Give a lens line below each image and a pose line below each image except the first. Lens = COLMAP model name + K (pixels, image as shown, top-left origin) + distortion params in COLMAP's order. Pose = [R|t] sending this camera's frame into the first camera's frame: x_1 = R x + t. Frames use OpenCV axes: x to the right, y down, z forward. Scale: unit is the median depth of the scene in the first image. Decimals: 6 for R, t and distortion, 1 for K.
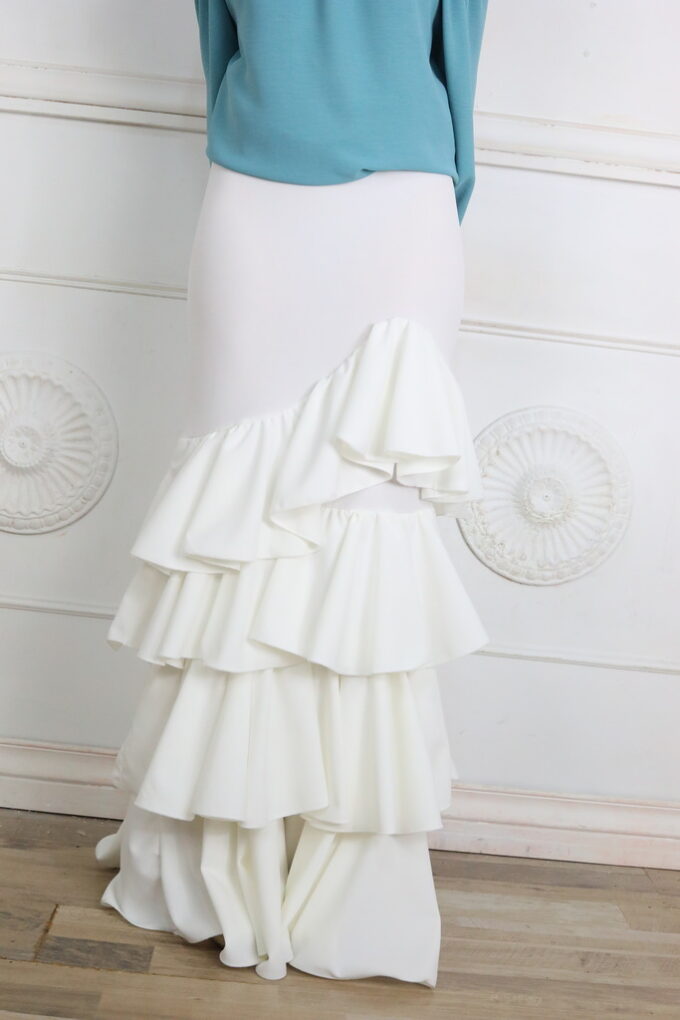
lens RADIAL K [[1456.5, 0, 340.2], [0, 1456.5, 510.5], [0, 0, 1]] dist [-0.081096, 0.000000]
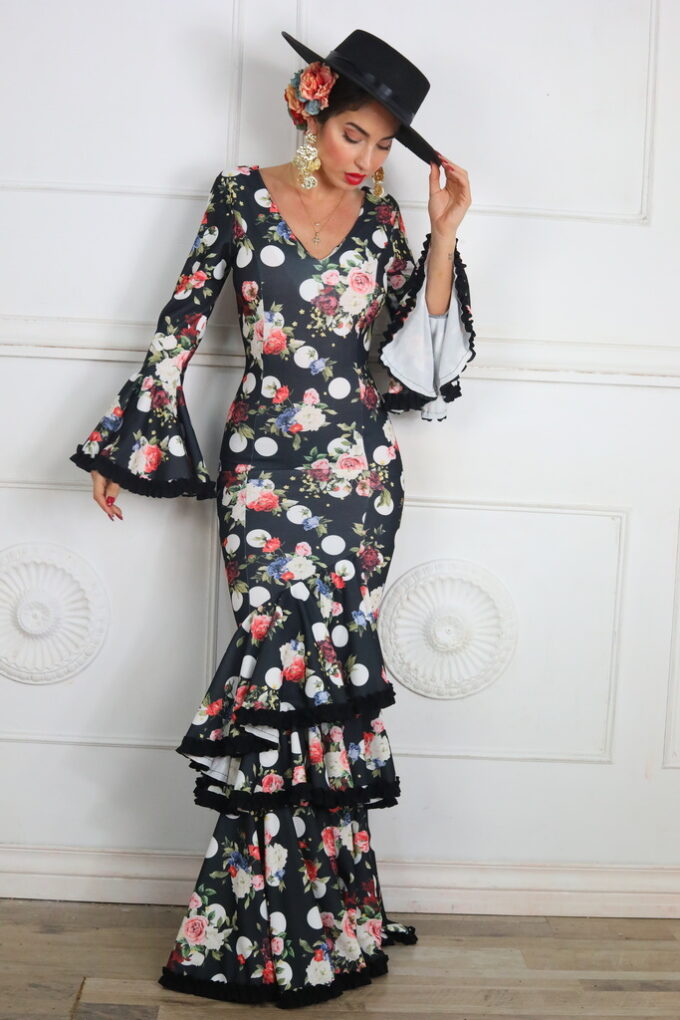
lens RADIAL K [[1456.5, 0, 336.3], [0, 1456.5, 513.1], [0, 0, 1]] dist [-0.081096, 0.000000]
pose [[0.998214, -0.059726, 0.001229, 0.048524], [0.059736, 0.998157, -0.010691, -0.104402], [-0.000588, 0.010746, 0.999942, -0.272949]]
